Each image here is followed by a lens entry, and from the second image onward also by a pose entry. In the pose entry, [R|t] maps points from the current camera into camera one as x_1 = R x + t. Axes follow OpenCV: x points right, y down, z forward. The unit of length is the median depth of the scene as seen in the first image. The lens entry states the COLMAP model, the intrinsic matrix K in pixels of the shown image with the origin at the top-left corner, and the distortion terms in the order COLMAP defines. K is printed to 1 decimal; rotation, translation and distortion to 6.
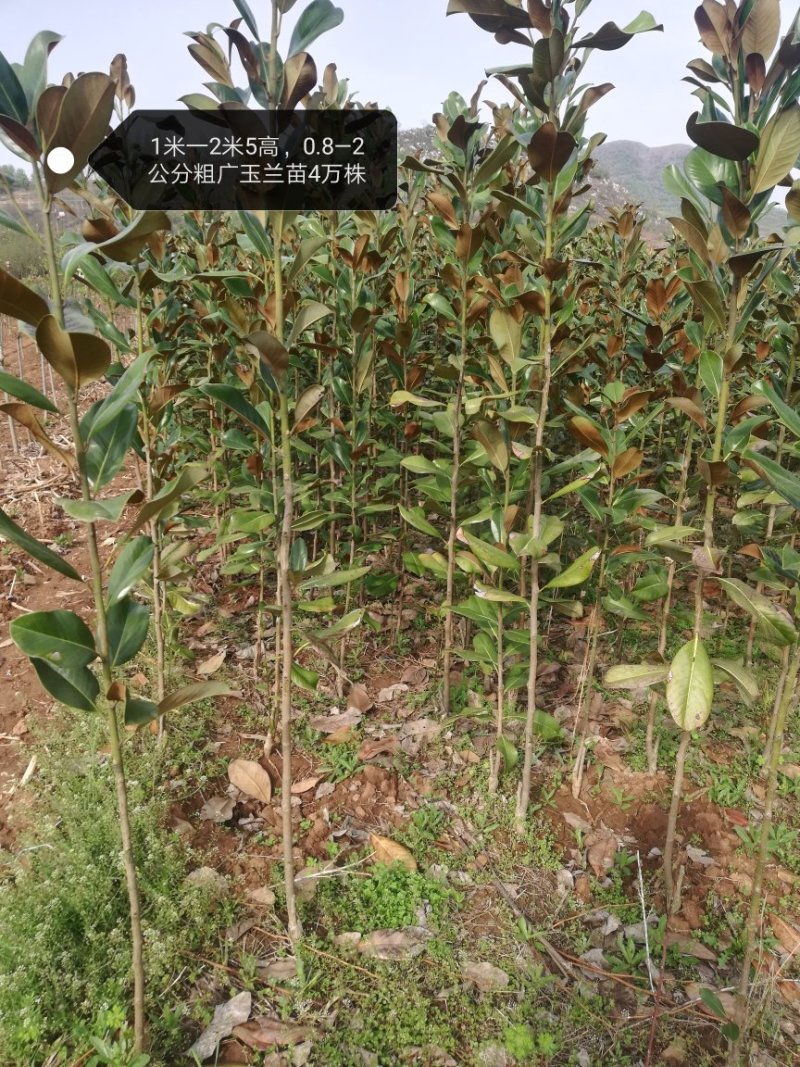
lens RADIAL K [[785.6, 0, 398.2], [0, 785.6, 529.7], [0, 0, 1]] dist [0.046815, -0.076707]
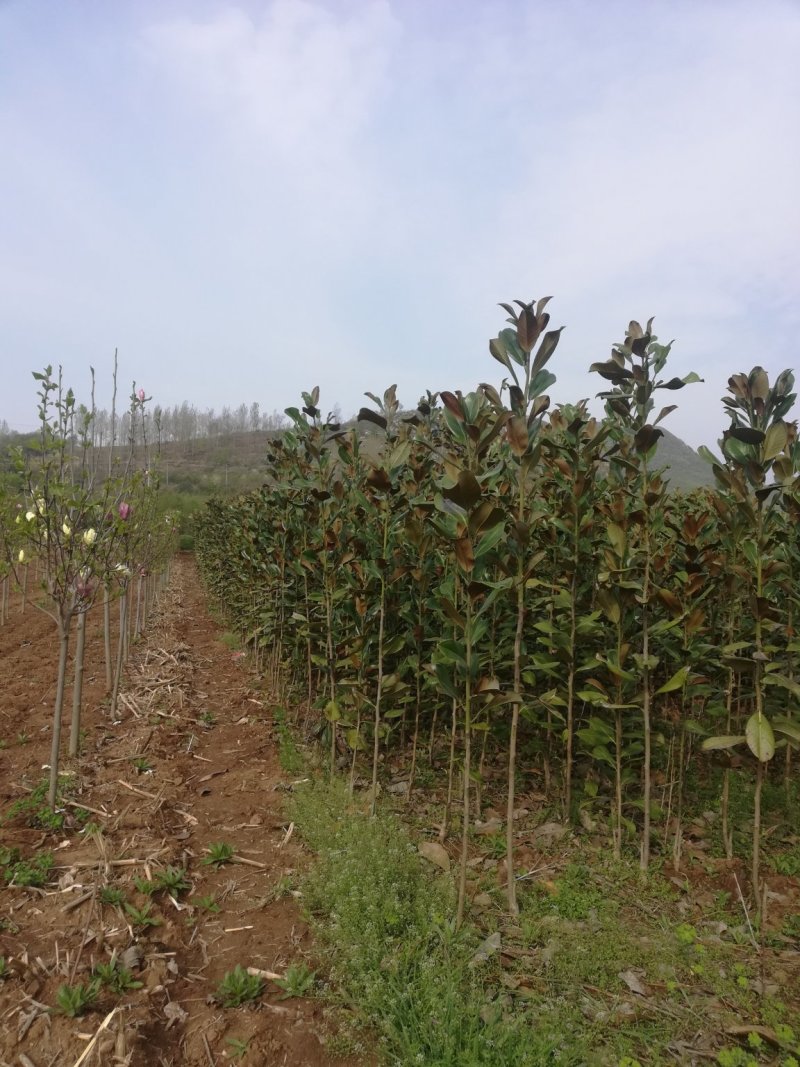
lens RADIAL K [[785.6, 0, 398.2], [0, 785.6, 529.7], [0, 0, 1]] dist [0.046815, -0.076707]
pose [[0.999818, 0.018619, 0.004094, -0.356258], [-0.016409, 0.949829, -0.312340, 0.282349], [-0.009705, 0.312216, 0.949962, -0.617560]]
